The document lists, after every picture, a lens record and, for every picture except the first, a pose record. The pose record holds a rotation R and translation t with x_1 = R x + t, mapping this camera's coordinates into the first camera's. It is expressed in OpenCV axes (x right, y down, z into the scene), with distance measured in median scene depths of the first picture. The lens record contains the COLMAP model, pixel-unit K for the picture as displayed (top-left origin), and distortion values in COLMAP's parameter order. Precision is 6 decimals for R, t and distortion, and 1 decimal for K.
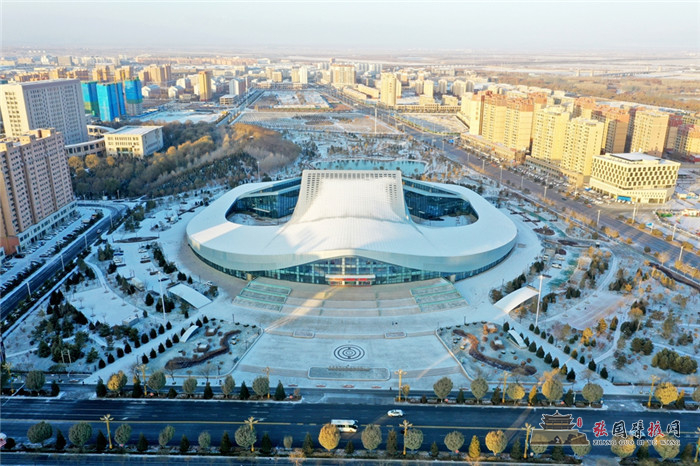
lens RADIAL K [[548.7, 0, 349.0], [0, 548.7, 232.2], [0, 0, 1]] dist [0.023199, 0.003796]
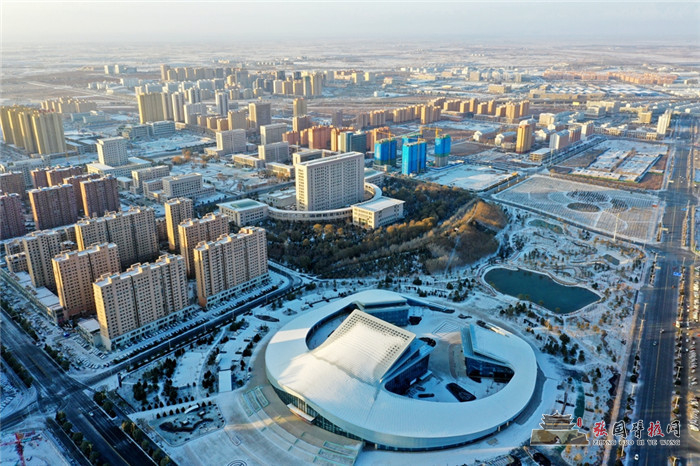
lens RADIAL K [[548.7, 0, 349.6], [0, 548.7, 233.8], [0, 0, 1]] dist [0.023199, 0.003796]
pose [[0.746075, 0.220933, -0.628141, 0.690464], [-0.214455, 0.972812, 0.087443, -0.402507], [0.630382, 0.069469, 0.773170, -0.020964]]
